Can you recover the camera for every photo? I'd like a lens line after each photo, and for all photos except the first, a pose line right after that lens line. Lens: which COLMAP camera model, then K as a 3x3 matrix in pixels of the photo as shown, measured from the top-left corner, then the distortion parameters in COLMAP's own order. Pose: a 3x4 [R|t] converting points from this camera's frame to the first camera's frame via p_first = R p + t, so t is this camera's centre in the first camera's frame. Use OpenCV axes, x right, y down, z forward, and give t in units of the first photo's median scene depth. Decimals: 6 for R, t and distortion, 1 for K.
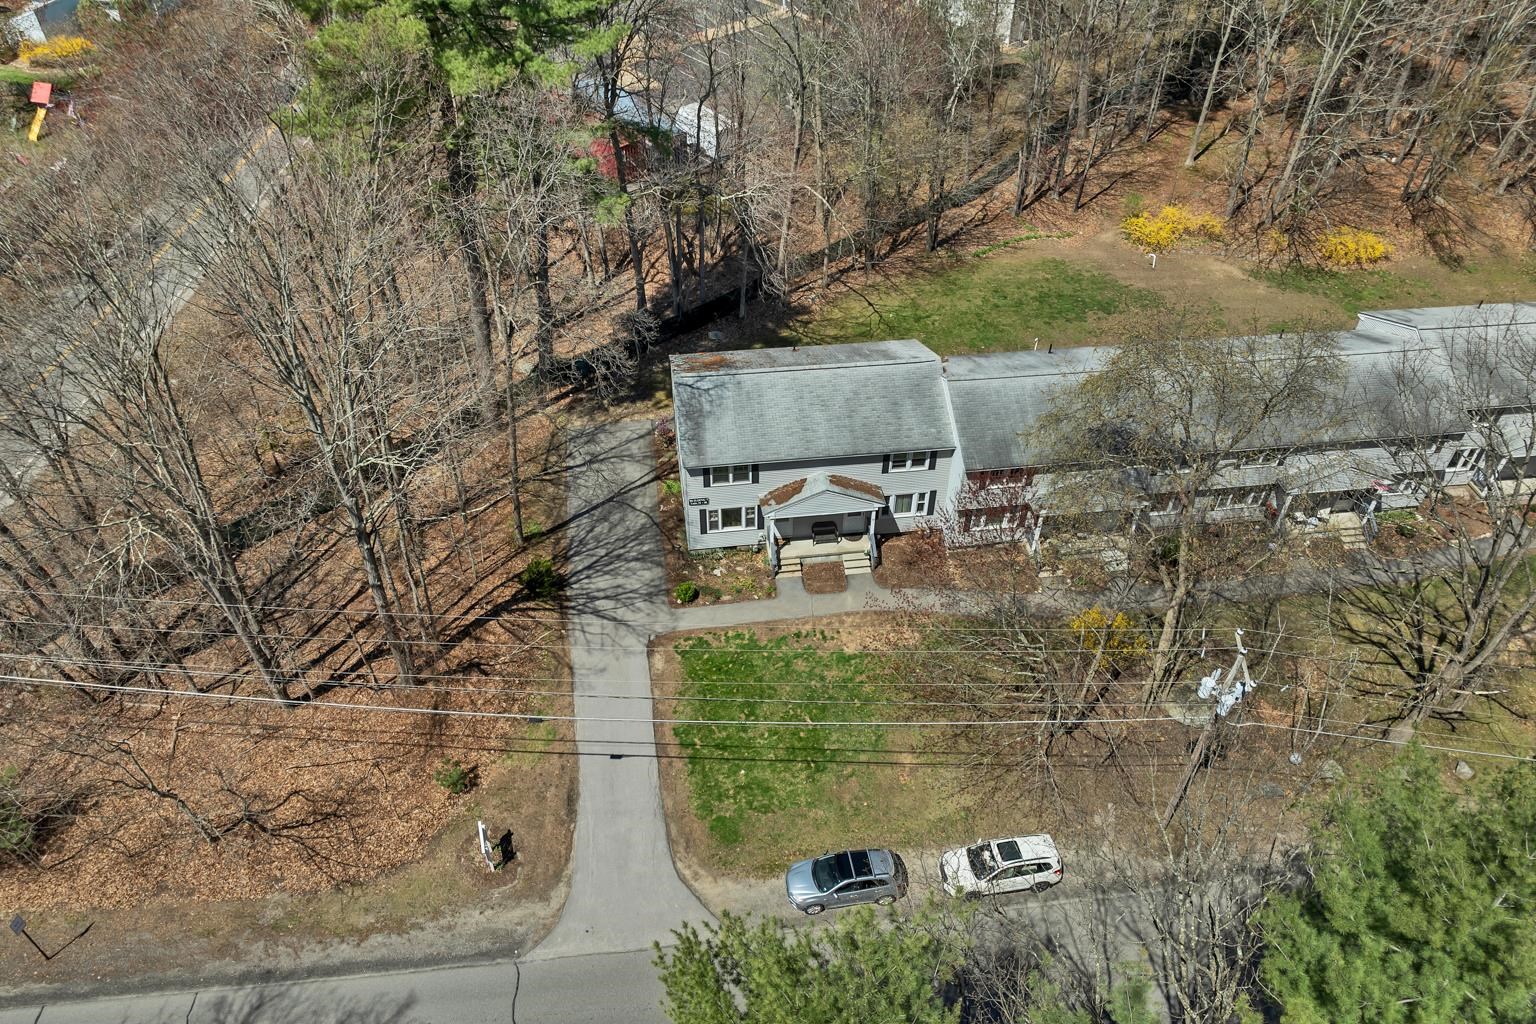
lens RADIAL K [[1102.4, 0, 771.3], [0, 1102.4, 573.2], [0, 0, 1]] dist [-0.031425, -0.009795]
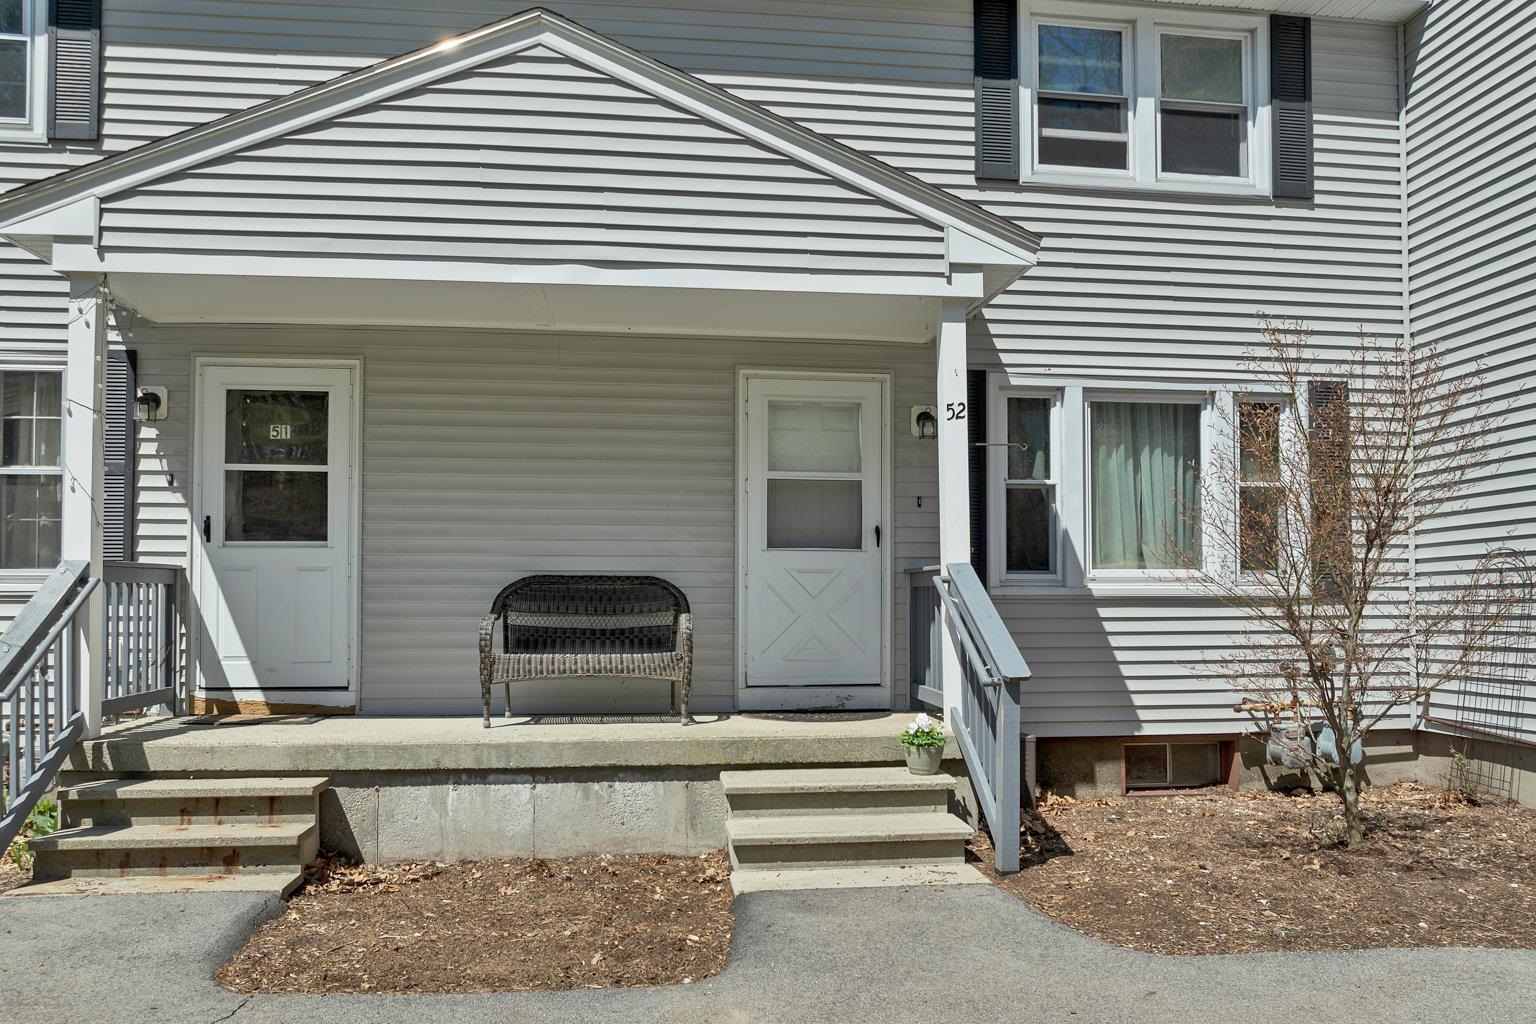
lens RADIAL K [[1102.4, 0, 771.3], [0, 1102.4, 573.2], [0, 0, 1]] dist [-0.031425, -0.009795]
pose [[0.999716, -0.013041, -0.019939, 0.074501], [-0.005331, 0.693234, -0.720693, 0.052894], [0.023221, 0.720594, 0.692968, 0.931159]]
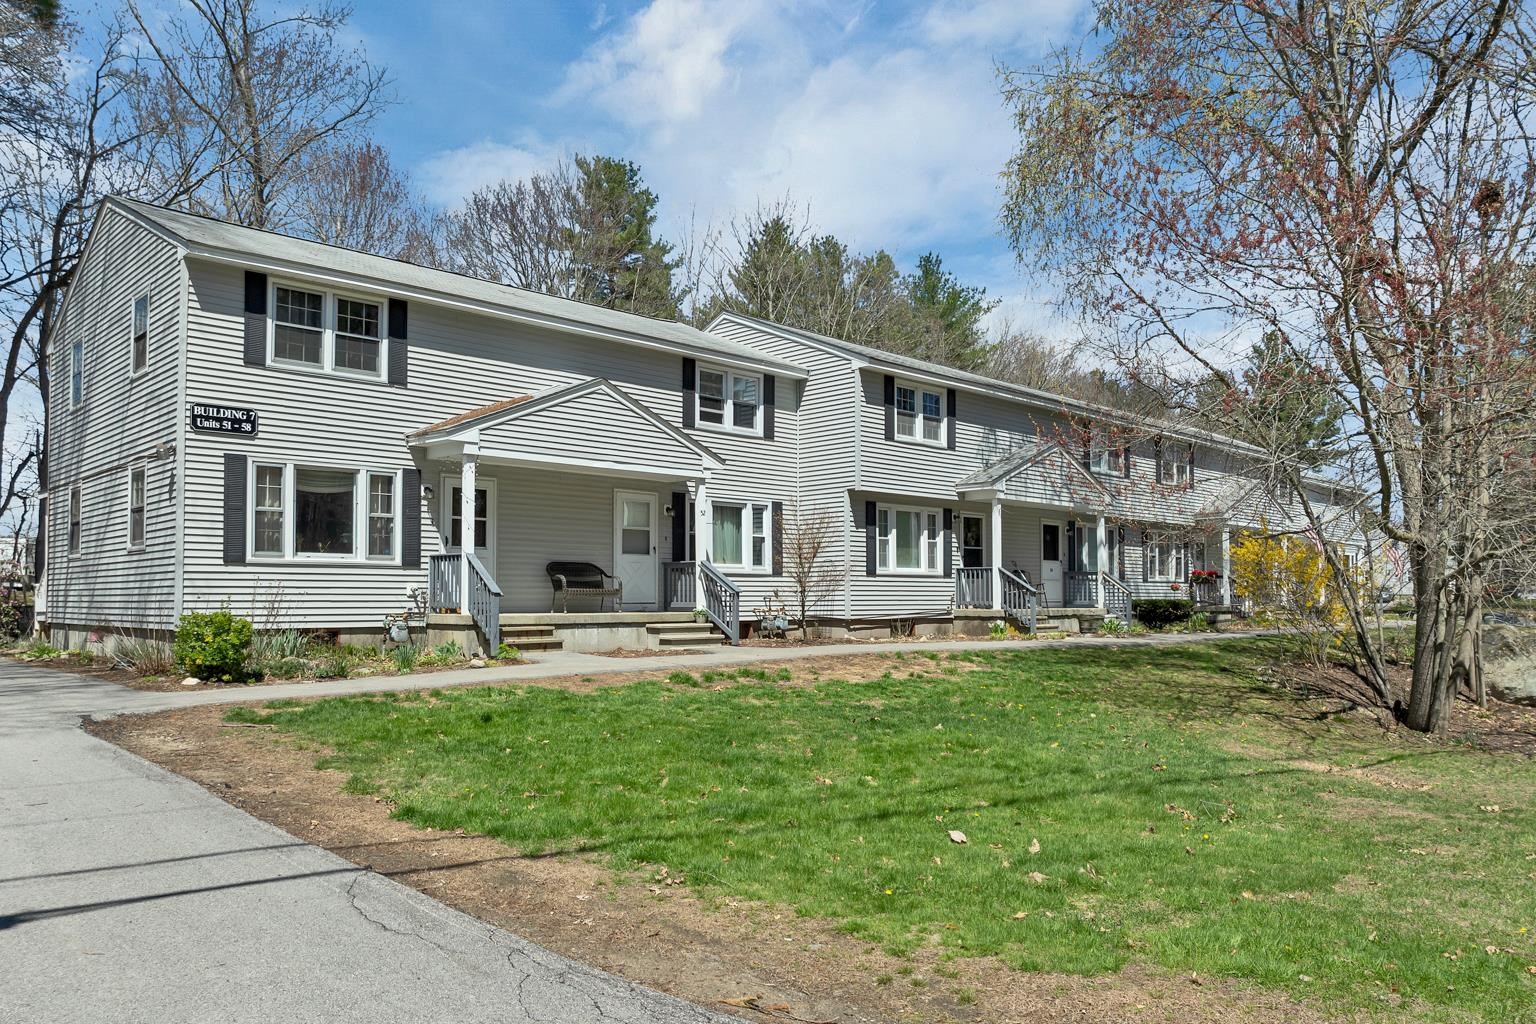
lens RADIAL K [[1102.4, 0, 771.3], [0, 1102.4, 573.2], [0, 0, 1]] dist [-0.031425, -0.009795]
pose [[0.800641, 0.000684, 0.599145, -0.125297], [0.430386, 0.695041, -0.575921, 0.205723], [-0.416824, 0.718969, 0.556184, 0.788400]]
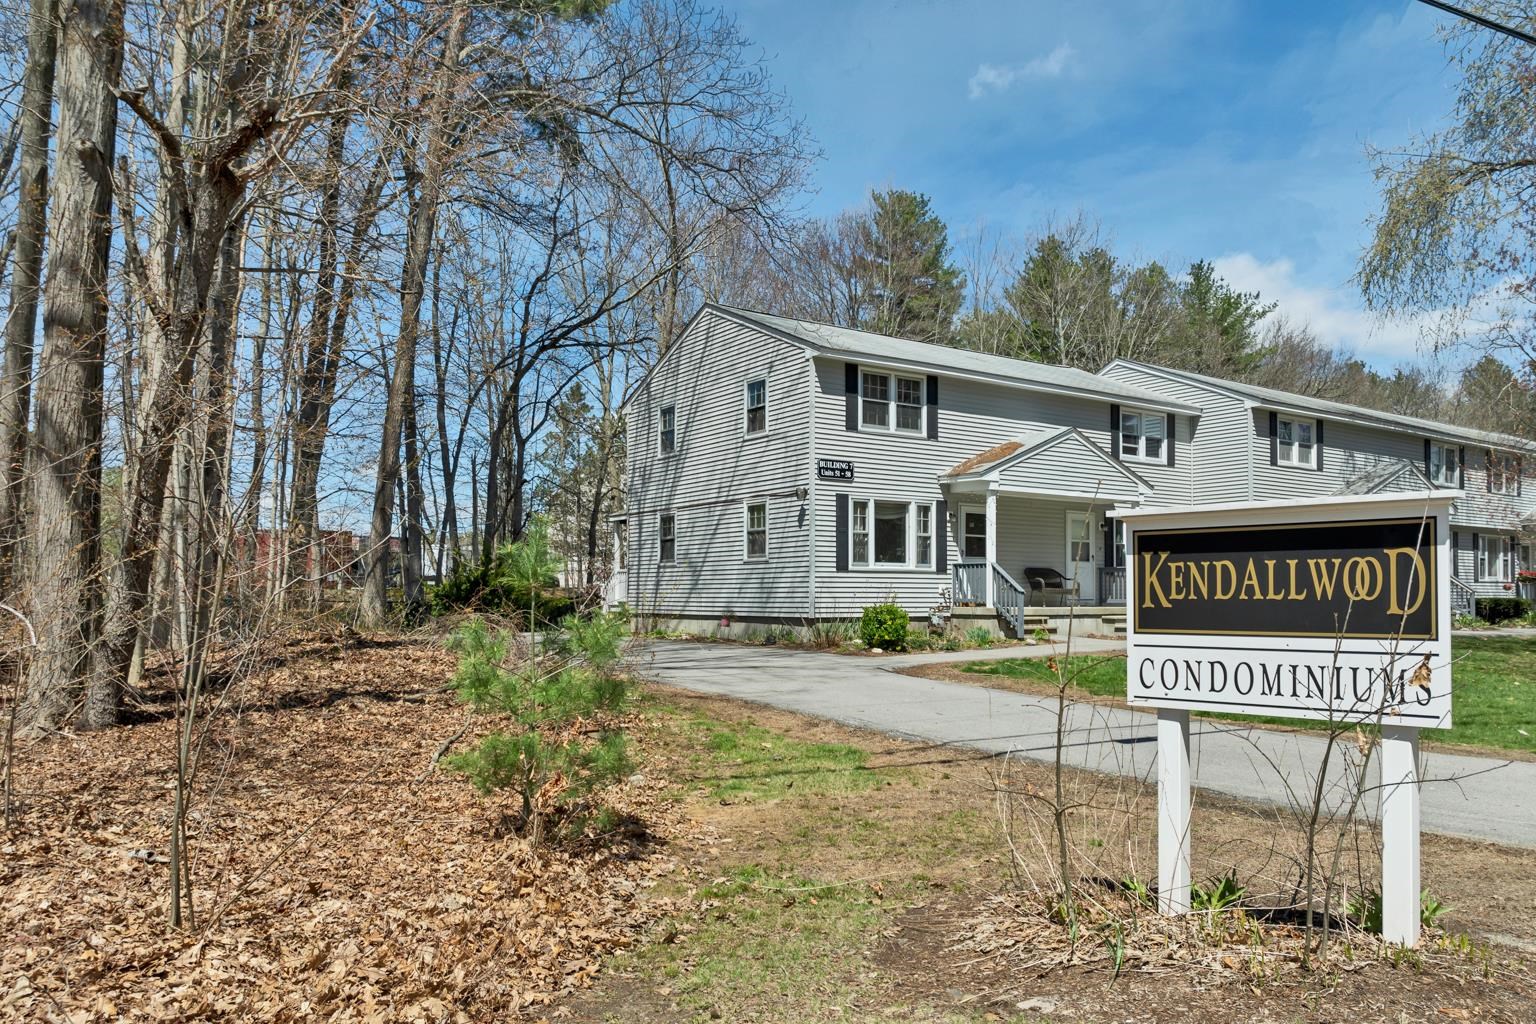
lens RADIAL K [[1102.4, 0, 771.3], [0, 1102.4, 573.2], [0, 0, 1]] dist [-0.031425, -0.009795]
pose [[0.898126, -0.001800, 0.439735, -0.279505], [0.316797, 0.696179, -0.644185, 0.236339], [-0.304975, 0.717866, 0.625827, 0.754876]]
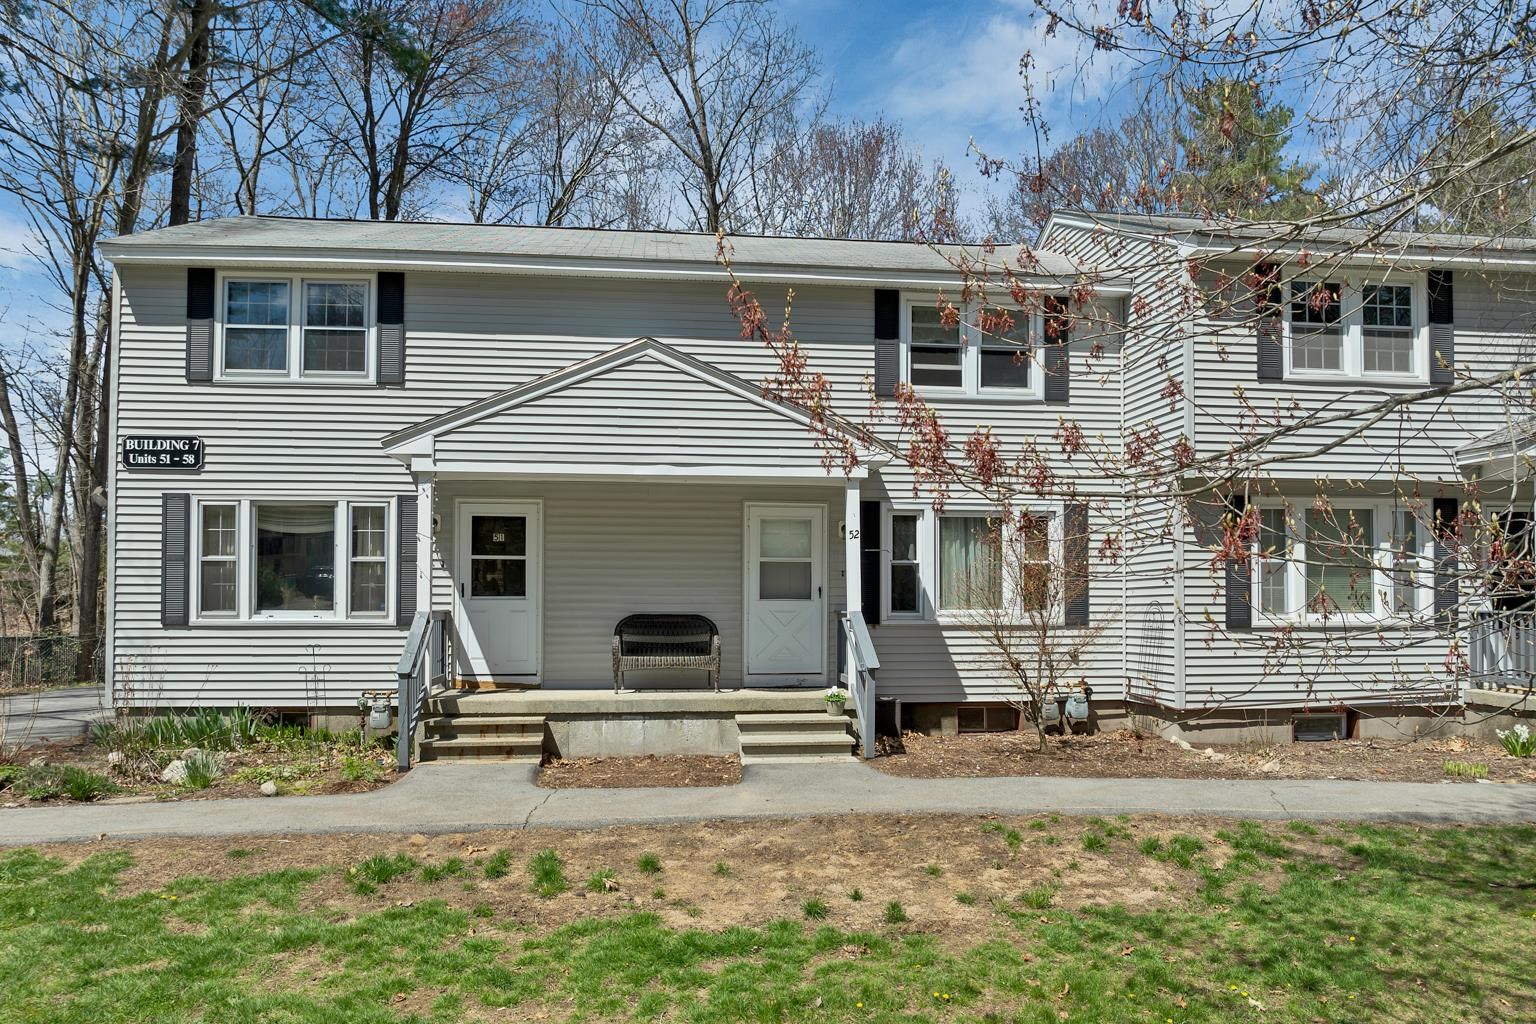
lens RADIAL K [[1102.4, 0, 771.3], [0, 1102.4, 573.2], [0, 0, 1]] dist [-0.031425, -0.009795]
pose [[0.999675, -0.011556, -0.022711, 0.080062], [-0.008352, 0.693449, -0.720457, 0.133966], [0.024074, 0.720413, 0.693128, 0.839893]]
